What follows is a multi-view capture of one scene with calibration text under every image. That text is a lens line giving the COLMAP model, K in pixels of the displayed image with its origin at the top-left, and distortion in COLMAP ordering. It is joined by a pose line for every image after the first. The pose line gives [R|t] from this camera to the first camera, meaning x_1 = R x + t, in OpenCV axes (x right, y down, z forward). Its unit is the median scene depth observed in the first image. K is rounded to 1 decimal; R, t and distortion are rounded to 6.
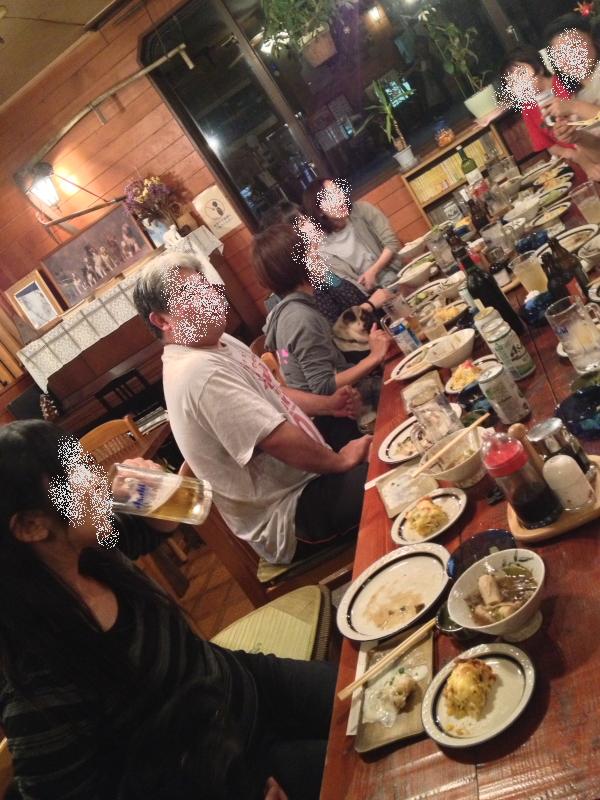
lens RADIAL K [[741.5, 0, 300.0], [0, 741.5, 400.0], [0, 0, 1]] dist [0.137742, -0.295087]
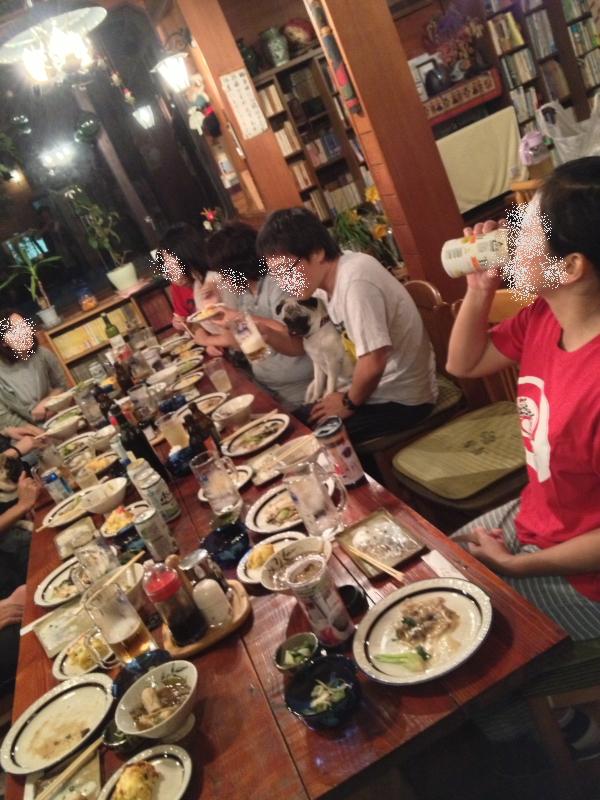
lens RADIAL K [[741.5, 0, 300.0], [0, 741.5, 400.0], [0, 0, 1]] dist [0.137742, -0.295087]
pose [[0.887029, 0.058721, 0.457964, -0.062101], [0.035909, 0.980102, -0.195222, 0.020456], [-0.460315, 0.189612, 0.867270, -0.120212]]
